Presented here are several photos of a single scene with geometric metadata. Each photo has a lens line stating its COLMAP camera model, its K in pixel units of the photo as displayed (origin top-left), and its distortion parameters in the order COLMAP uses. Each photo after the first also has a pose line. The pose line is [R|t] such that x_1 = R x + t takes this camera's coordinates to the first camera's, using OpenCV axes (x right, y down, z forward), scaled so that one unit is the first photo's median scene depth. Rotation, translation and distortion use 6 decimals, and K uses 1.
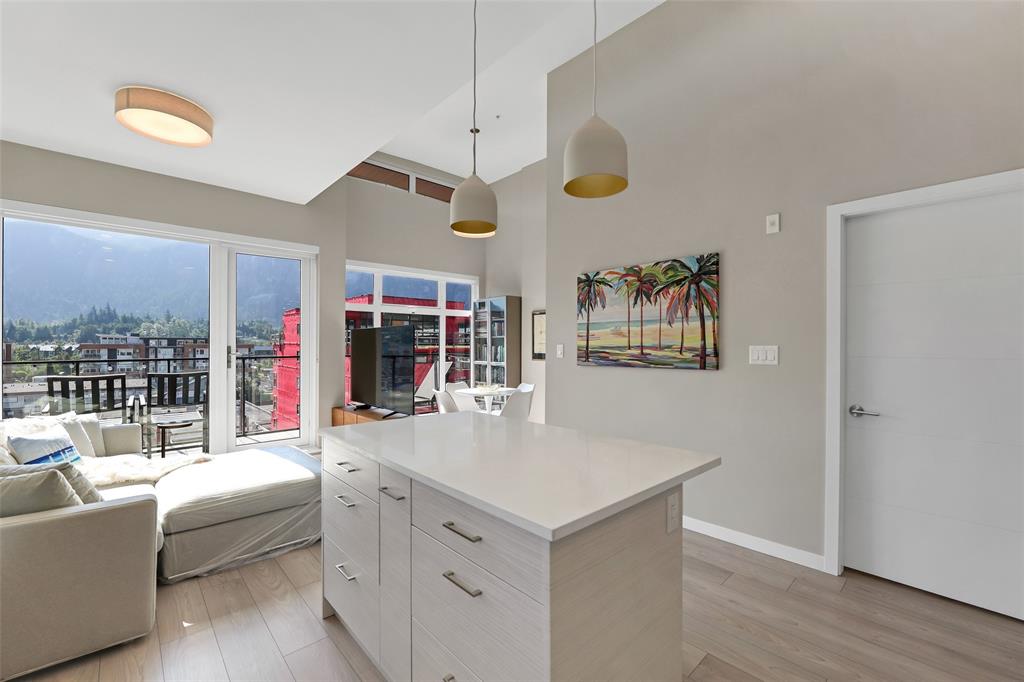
lens RADIAL K [[423.2, 0, 510.5], [0, 423.2, 343.3], [0, 0, 1]] dist [-0.011296, -0.000098]
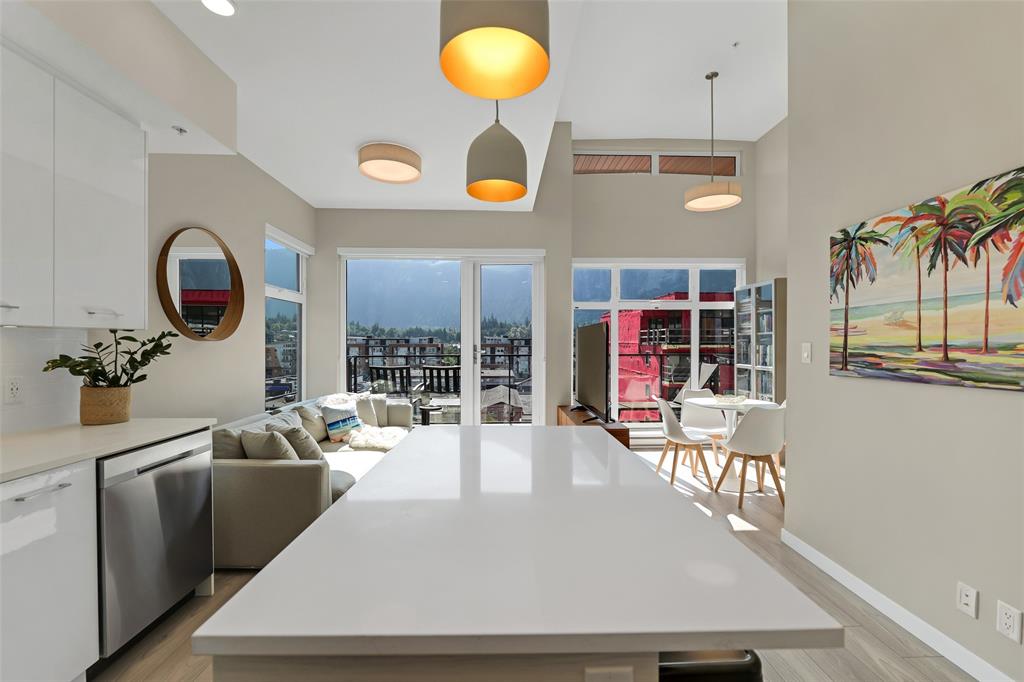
lens RADIAL K [[423.2, 0, 513.2], [0, 423.2, 345.2], [0, 0, 1]] dist [-0.011296, -0.000098]
pose [[0.752936, 0.000512, -0.658094, 0.219924], [0.003717, 0.999980, 0.005030, 0.001620], [0.658083, -0.006233, 0.752919, 0.213044]]
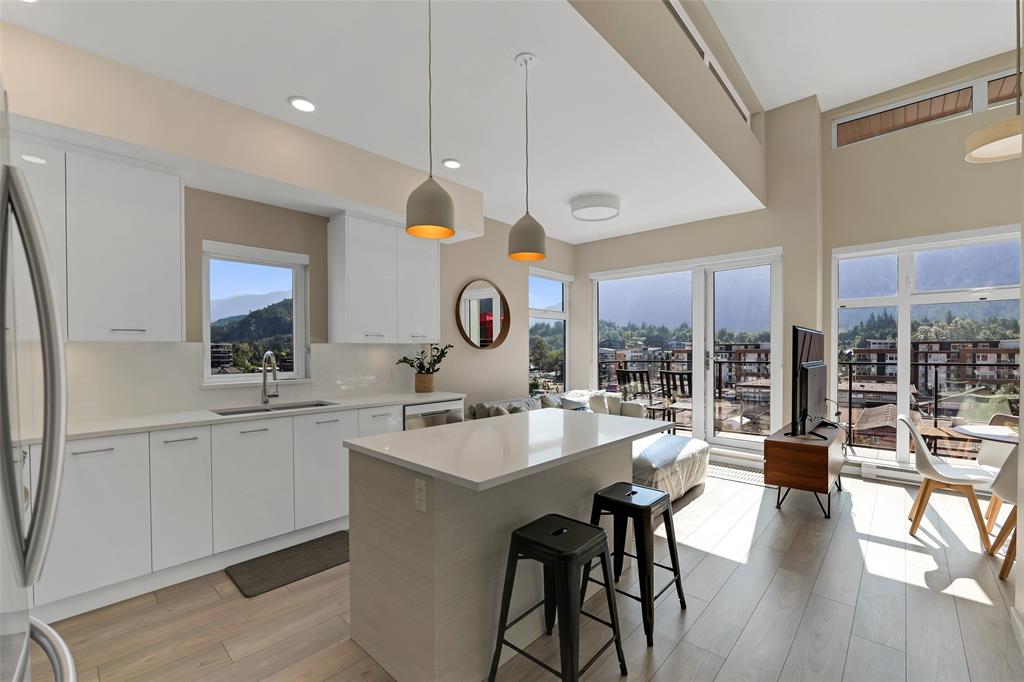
lens RADIAL K [[423.2, 0, 517.0], [0, 423.2, 351.6], [0, 0, 1]] dist [-0.011296, -0.000098]
pose [[0.080875, 0.000708, -0.996724, 0.565494], [0.008300, 0.999965, 0.001384, 0.001318], [0.996690, -0.008384, 0.080867, 0.426830]]
